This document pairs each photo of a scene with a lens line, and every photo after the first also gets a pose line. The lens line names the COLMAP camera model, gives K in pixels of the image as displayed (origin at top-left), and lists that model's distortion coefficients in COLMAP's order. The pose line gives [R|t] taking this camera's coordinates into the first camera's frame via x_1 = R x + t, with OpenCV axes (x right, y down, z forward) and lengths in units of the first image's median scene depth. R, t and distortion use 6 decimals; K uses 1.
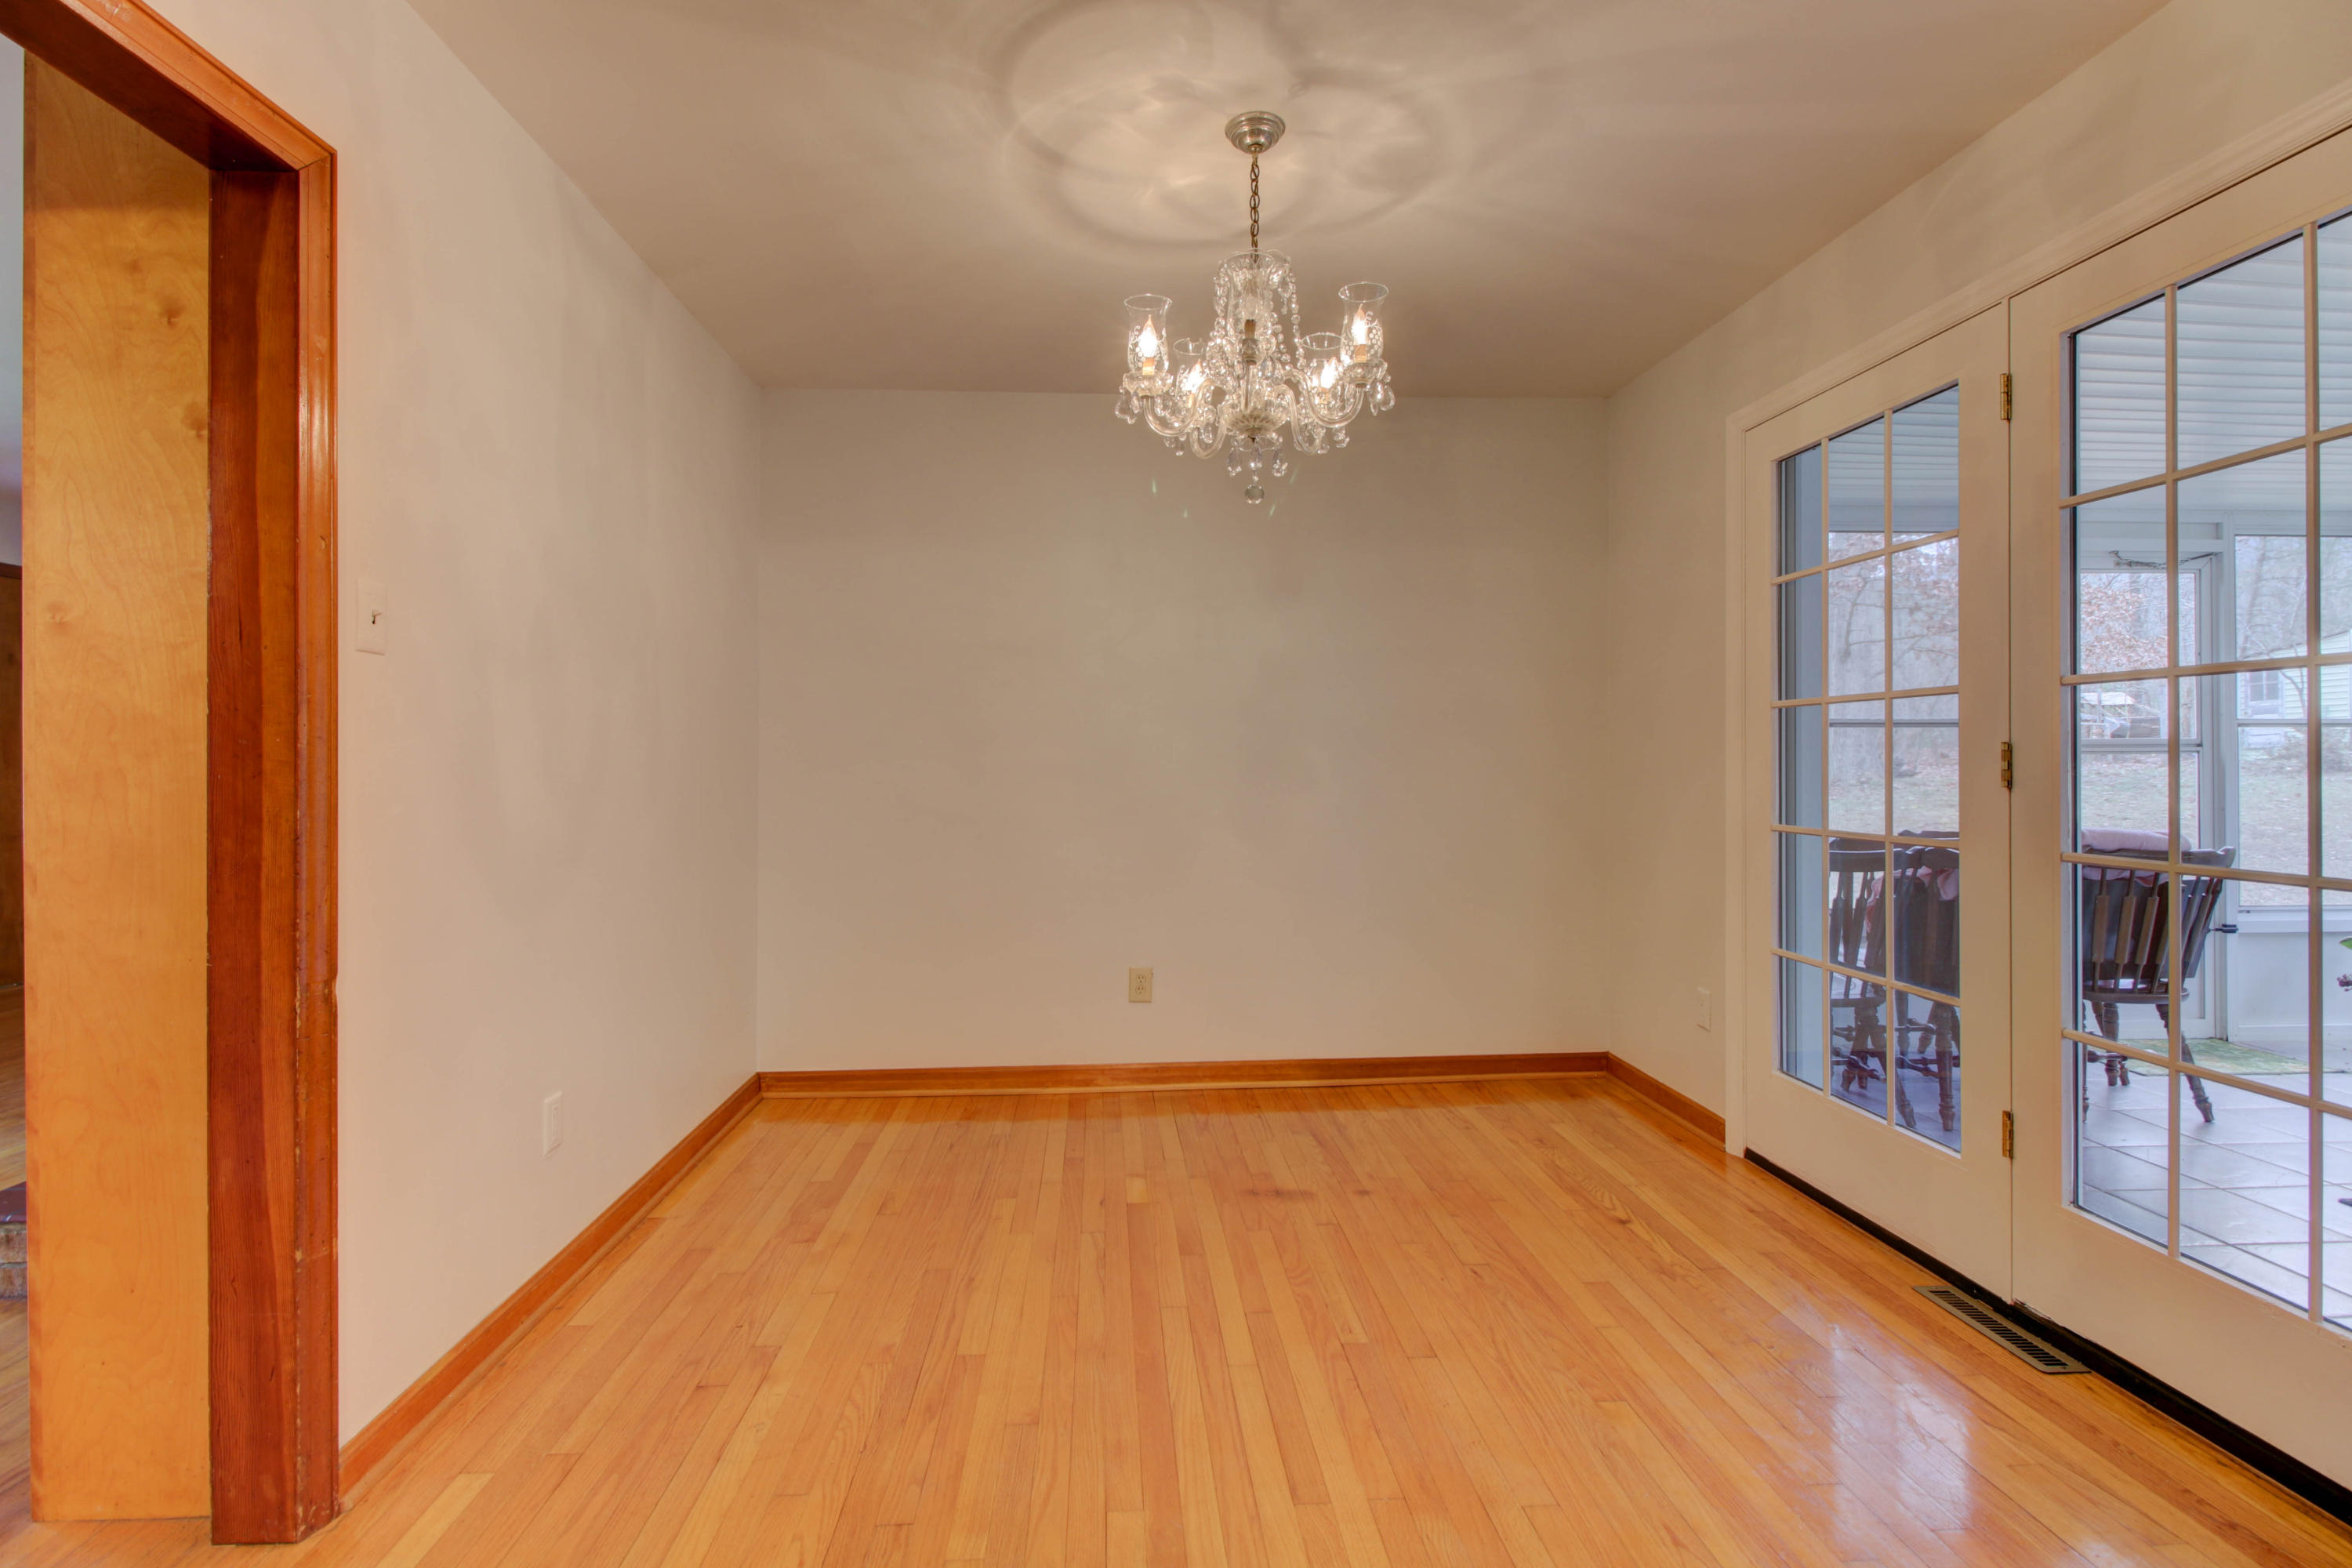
lens RADIAL K [[1072.6, 0, 1175.5], [0, 1072.6, 769.2], [0, 0, 1]] dist [-0.000928, -0.012604]
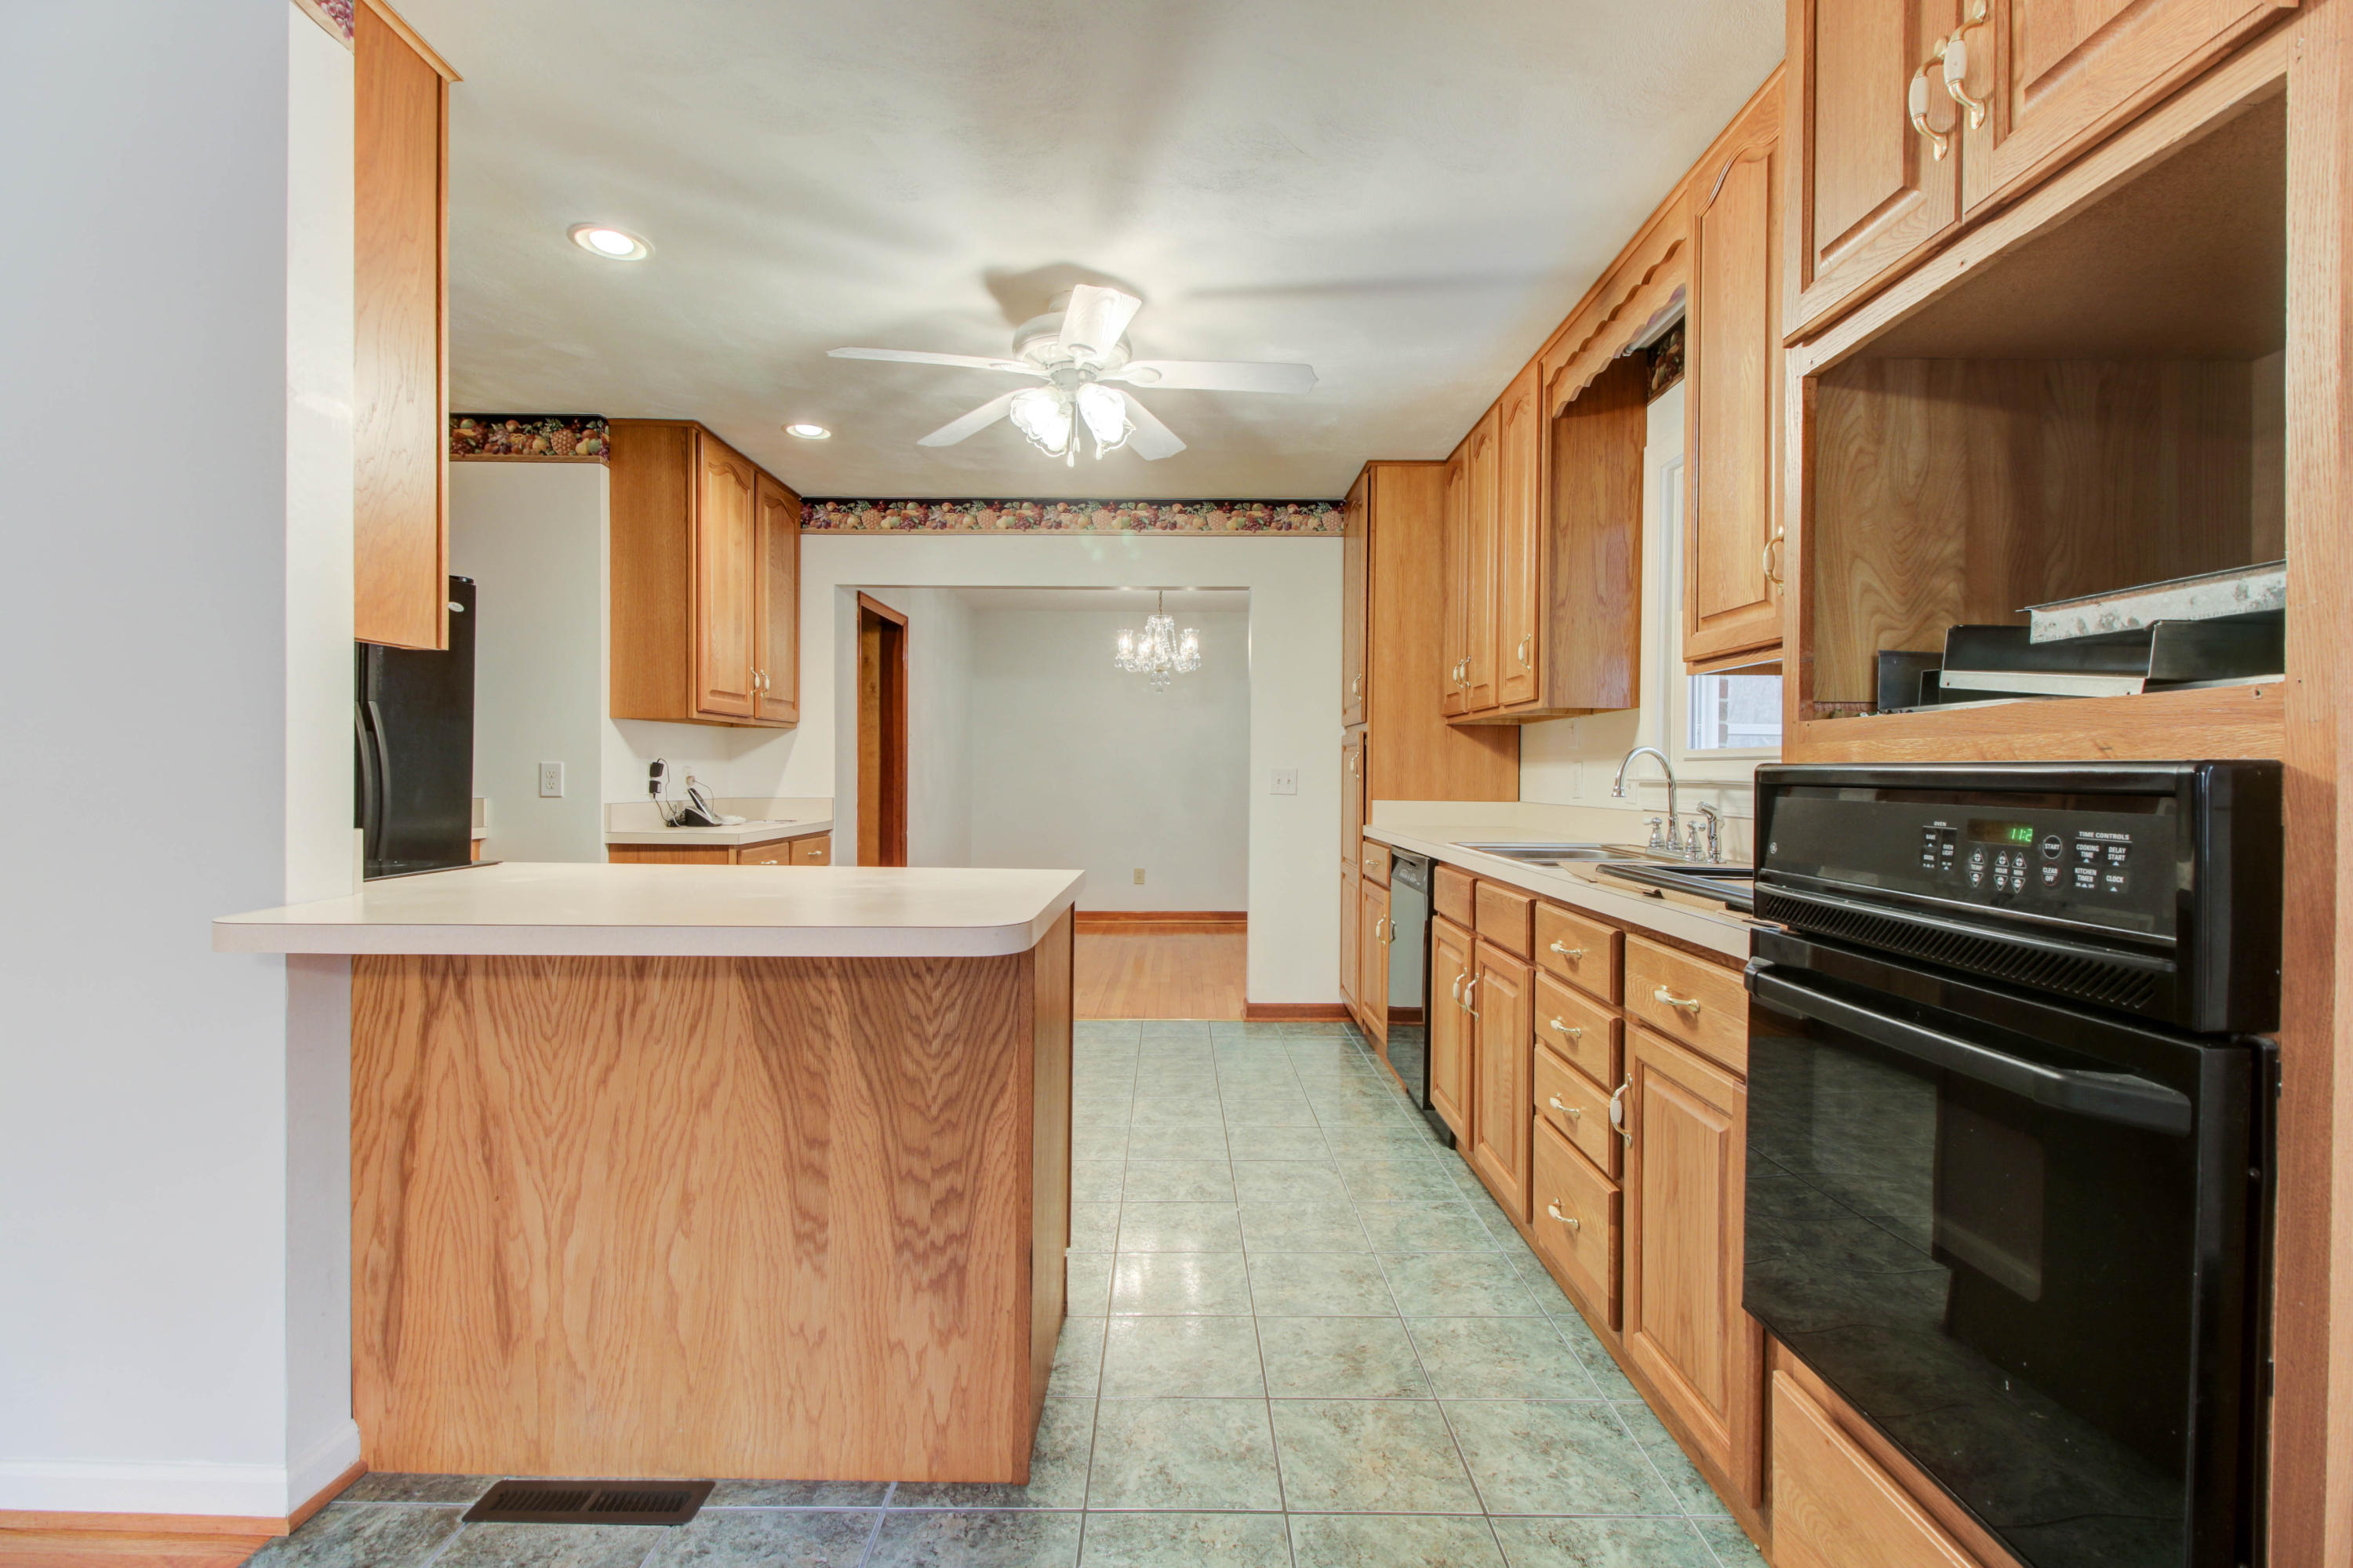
lens RADIAL K [[1080.1, 0, 1171.7], [0, 1080.1, 778.1], [0, 0, 1]] dist [0.022280, -0.014105]
pose [[0.997532, 0.011060, -0.069336, 0.338190], [-0.010775, 0.999932, 0.004478, -0.017424], [0.069381, -0.003720, 0.997583, -2.190417]]
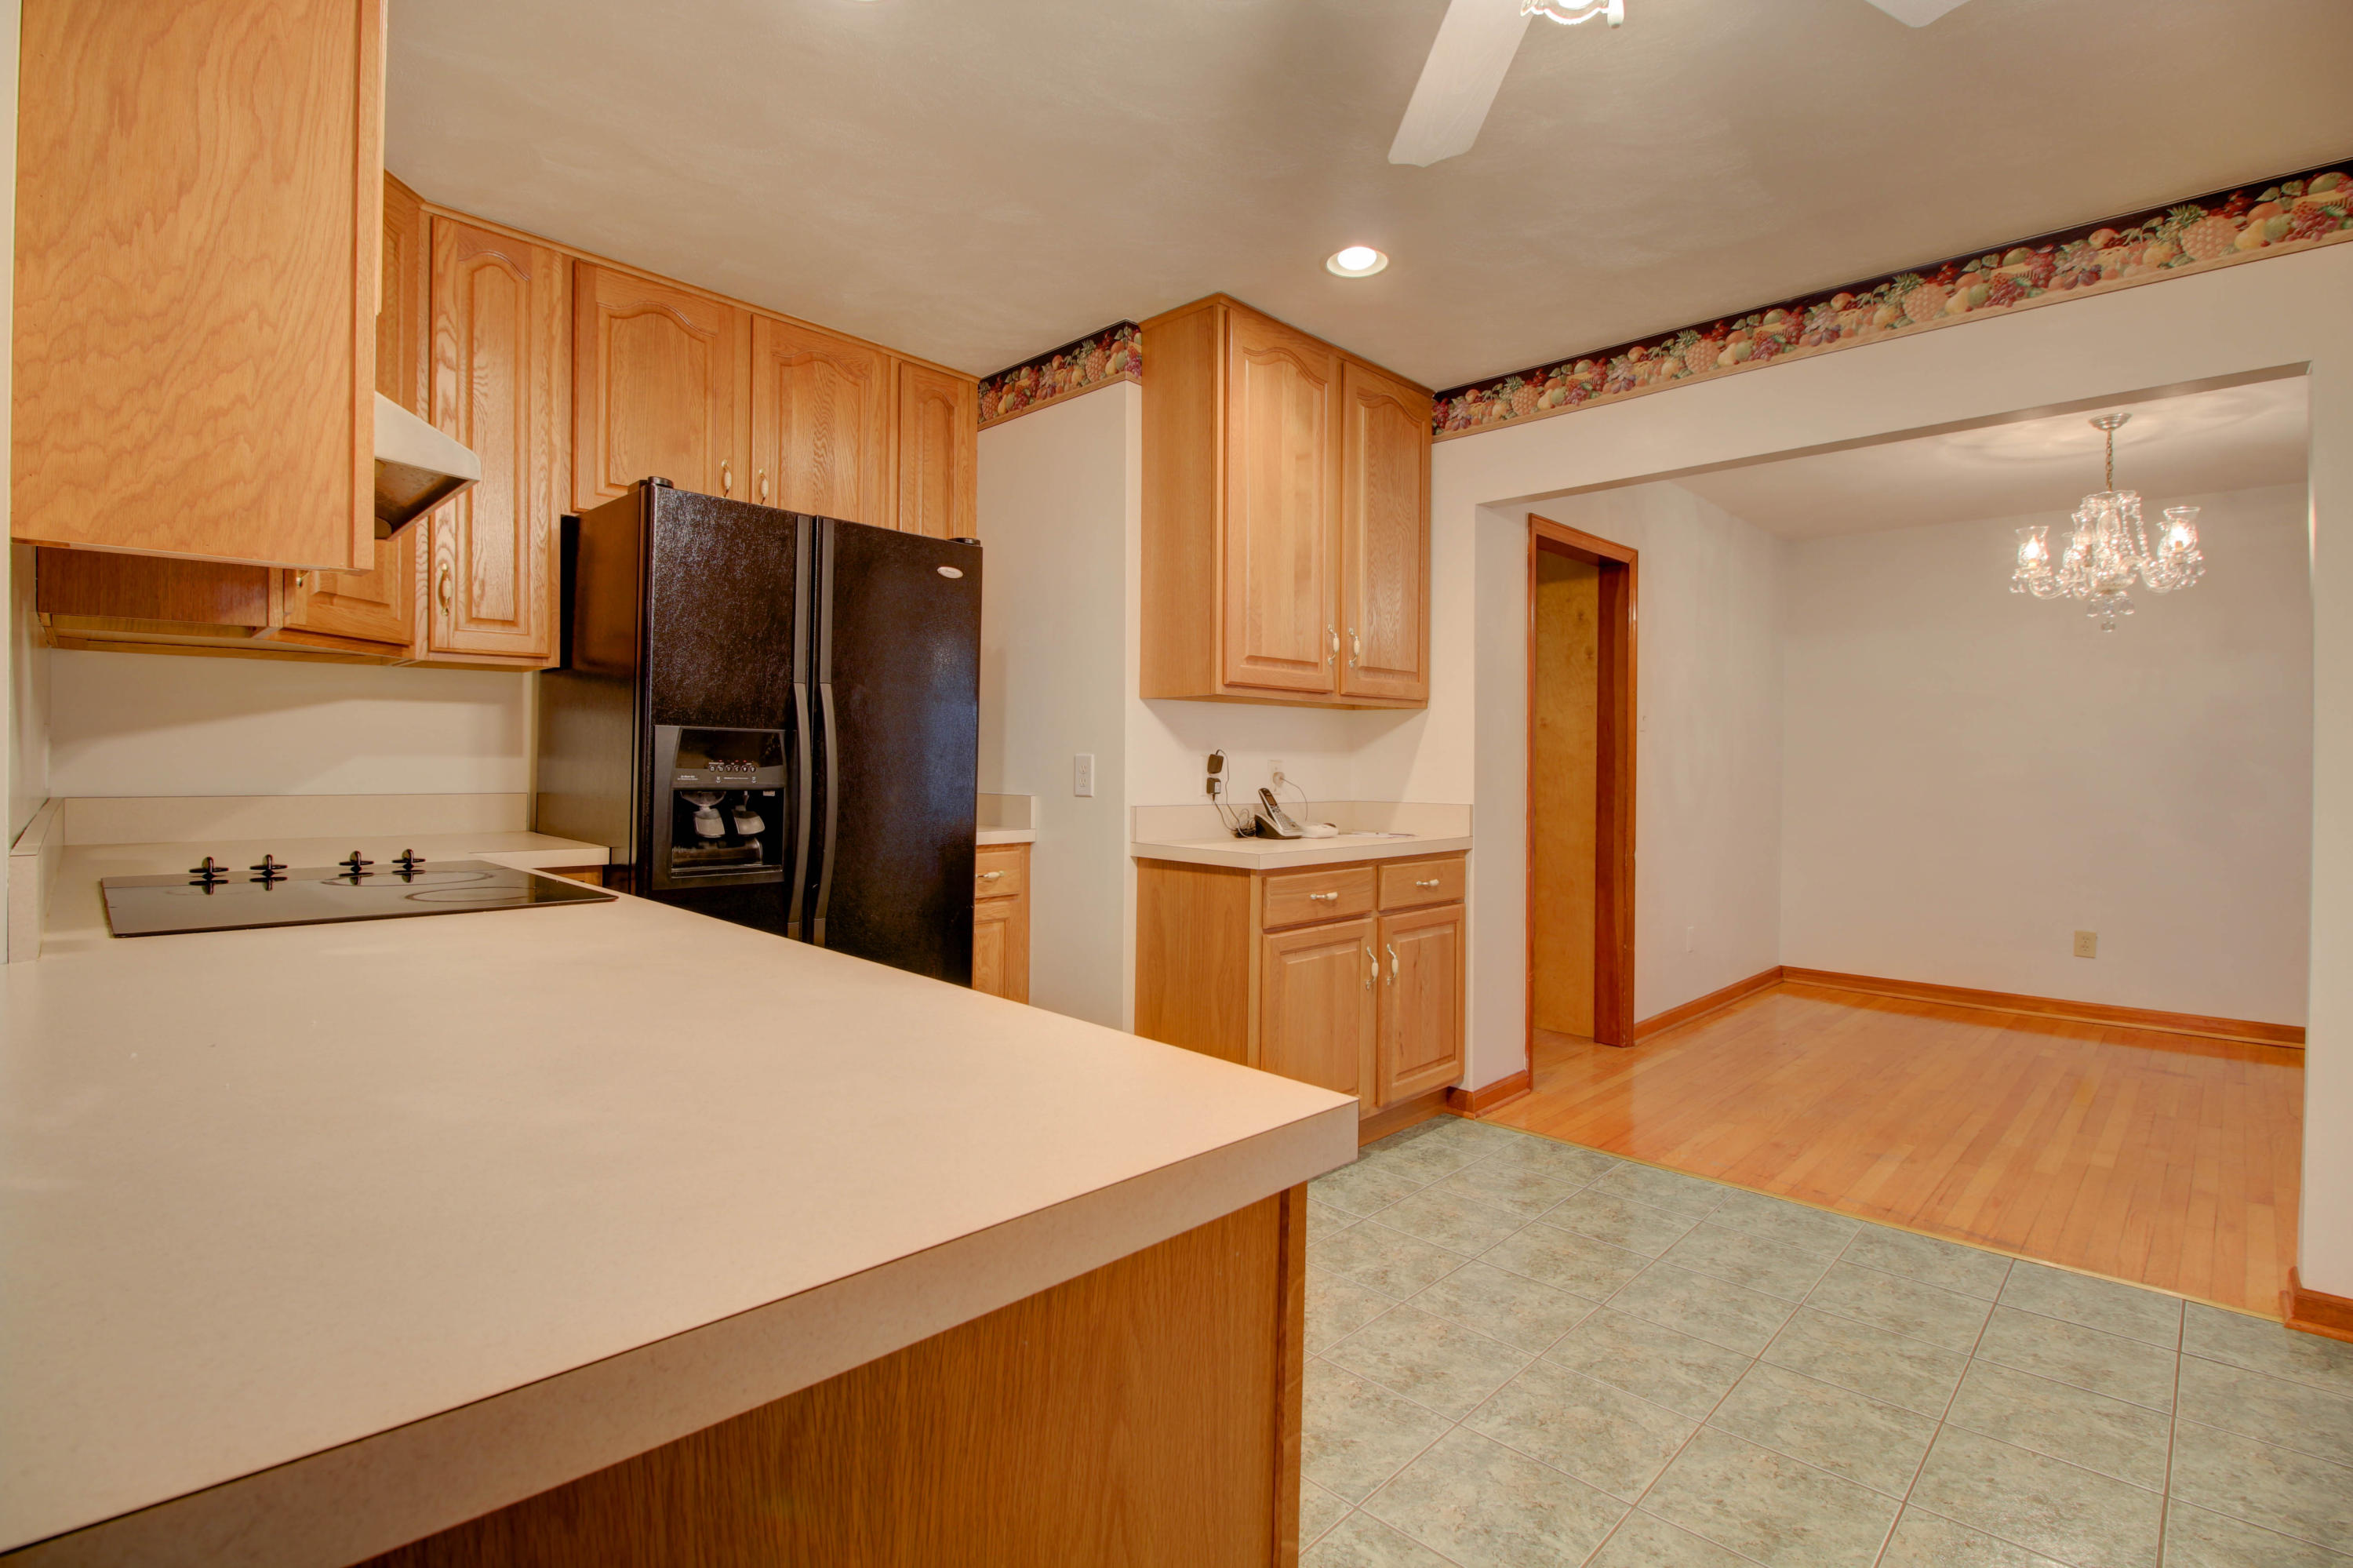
lens RADIAL K [[1095.6, 0, 1160.7], [0, 1095.6, 761.9], [0, 0, 1]] dist [0.002400, -0.013681]
pose [[0.666019, 0.011018, -0.745853, 0.381467], [-0.013904, 0.999901, 0.002355, -0.019532], [0.745805, 0.008802, 0.666106, -1.369511]]
